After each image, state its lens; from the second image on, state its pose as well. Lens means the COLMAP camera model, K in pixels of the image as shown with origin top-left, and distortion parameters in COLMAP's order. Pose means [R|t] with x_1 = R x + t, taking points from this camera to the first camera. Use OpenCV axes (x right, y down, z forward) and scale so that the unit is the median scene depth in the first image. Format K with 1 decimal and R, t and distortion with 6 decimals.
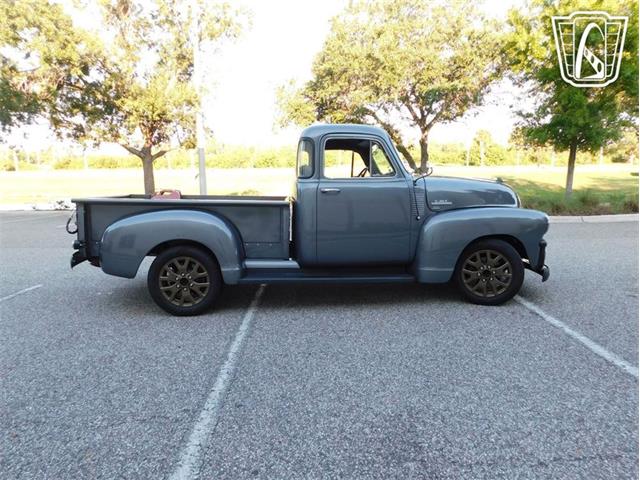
lens RADIAL K [[429.9, 0, 320.4], [0, 429.9, 234.1], [0, 0, 1]] dist [-0.056679, 0.059851]
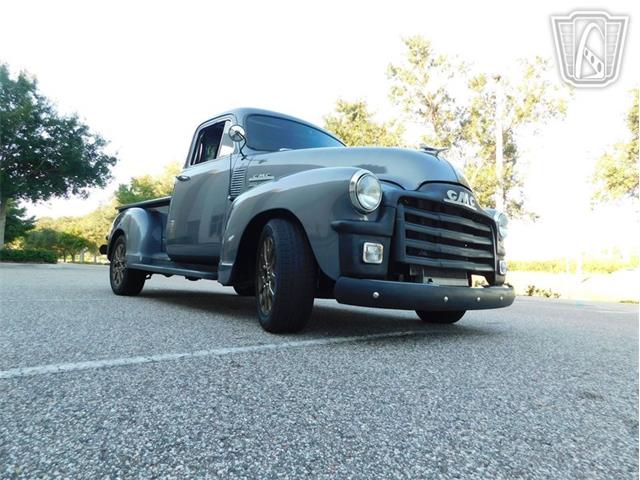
lens RADIAL K [[420.7, 0, 320.4], [0, 420.7, 234.2], [0, 0, 1]] dist [-0.070634, 0.056755]
pose [[0.612470, -0.032373, -0.789830, 0.752836], [-0.162947, 0.972533, -0.166218, 0.100964], [0.773517, 0.230504, 0.590372, 0.569519]]
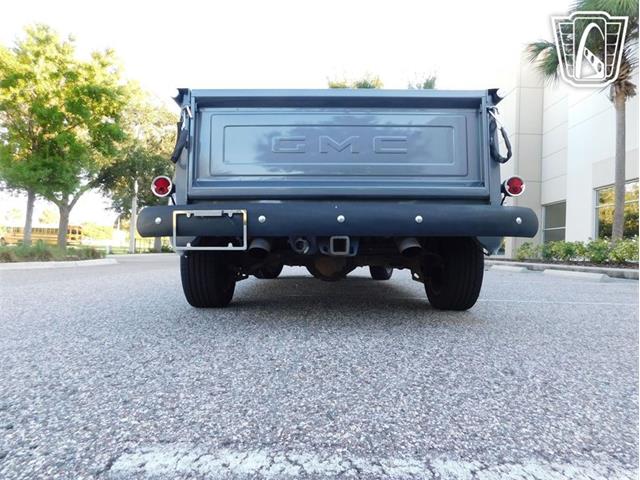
lens RADIAL K [[420.7, 0, 320.4], [0, 420.7, 234.2], [0, 0, 1]] dist [-0.070634, 0.056755]
pose [[0.057978, 0.051404, 0.996994, -0.824271], [0.124047, 0.990563, -0.058286, 0.061861], [-0.990581, 0.127053, 0.051054, 0.942762]]
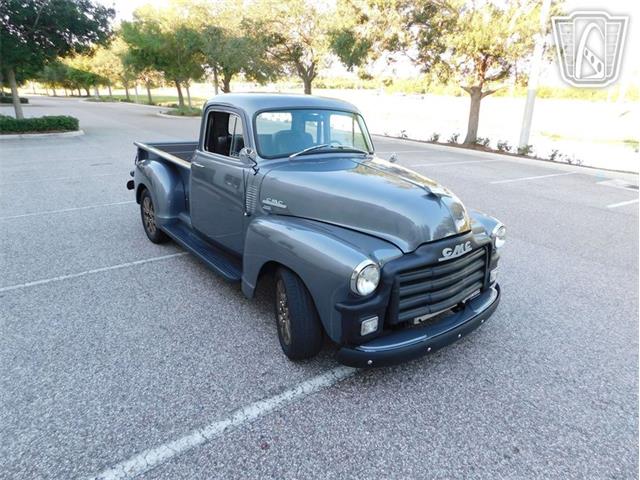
lens RADIAL K [[420.7, 0, 320.4], [0, 420.7, 234.2], [0, 0, 1]] dist [-0.070634, 0.056755]
pose [[0.573277, 0.288405, -0.766927, 0.774586], [-0.155628, 0.957293, 0.243661, -0.180874], [0.804446, -0.020330, 0.593677, 0.516482]]
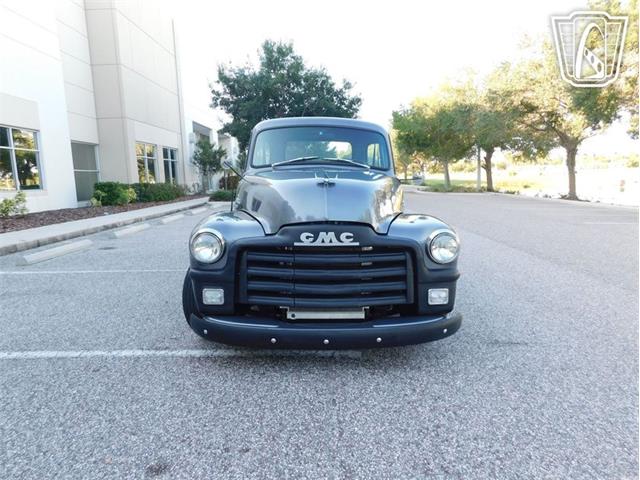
lens RADIAL K [[429.9, 0, 320.4], [0, 429.9, 234.1], [0, 0, 1]] dist [-0.056679, 0.059851]
pose [[-0.031931, 0.144193, -0.989034, 0.964552], [-0.135964, 0.979714, 0.147223, -0.133183], [0.990199, 0.139174, -0.011678, 0.992513]]
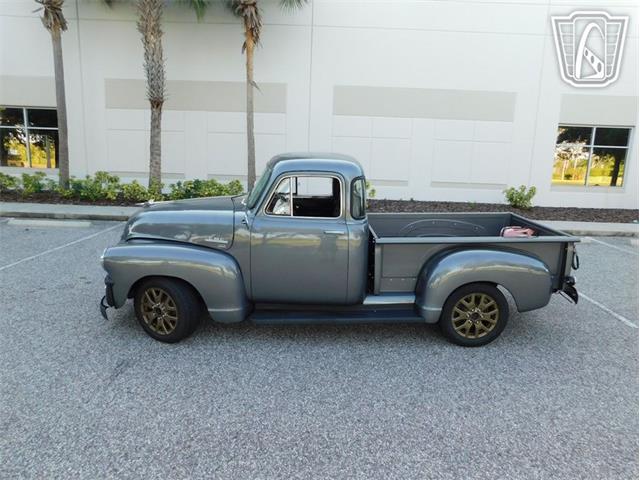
lens RADIAL K [[420.7, 0, 320.4], [0, 420.7, 234.2], [0, 0, 1]] dist [-0.070634, 0.056755]
pose [[-0.999265, -0.026989, 0.027236, 0.006402], [-0.015949, 0.938517, 0.344865, -0.378685], [-0.034870, 0.344177, -0.938257, 1.844296]]
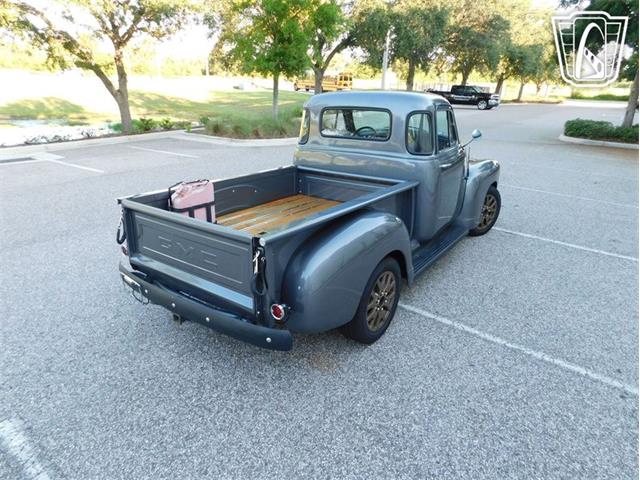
lens RADIAL K [[420.7, 0, 320.4], [0, 420.7, 234.2], [0, 0, 1]] dist [-0.070634, 0.056755]
pose [[0.633086, -0.247763, 0.733359, -0.741895], [0.088415, 0.964337, 0.249473, -0.172697], [-0.769015, -0.093099, 0.632415, 0.466937]]
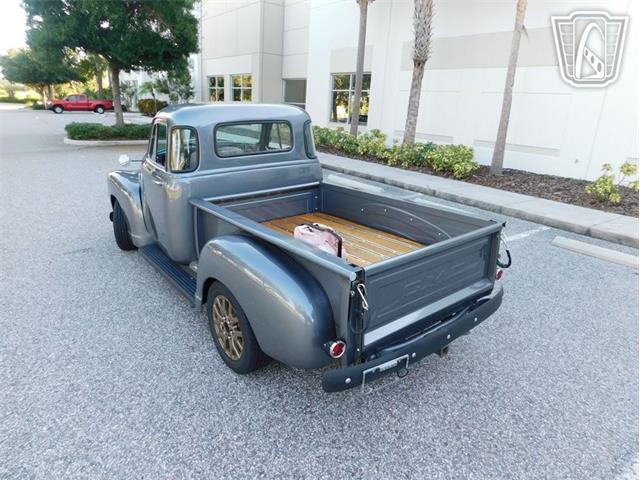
lens RADIAL K [[420.7, 0, 320.4], [0, 420.7, 234.2], [0, 0, 1]] dist [-0.070634, 0.056755]
pose [[-0.565021, -0.262332, 0.782261, -0.765444], [0.092906, 0.921849, 0.376248, -0.286535], [-0.819829, 0.285265, -0.496492, 1.284612]]
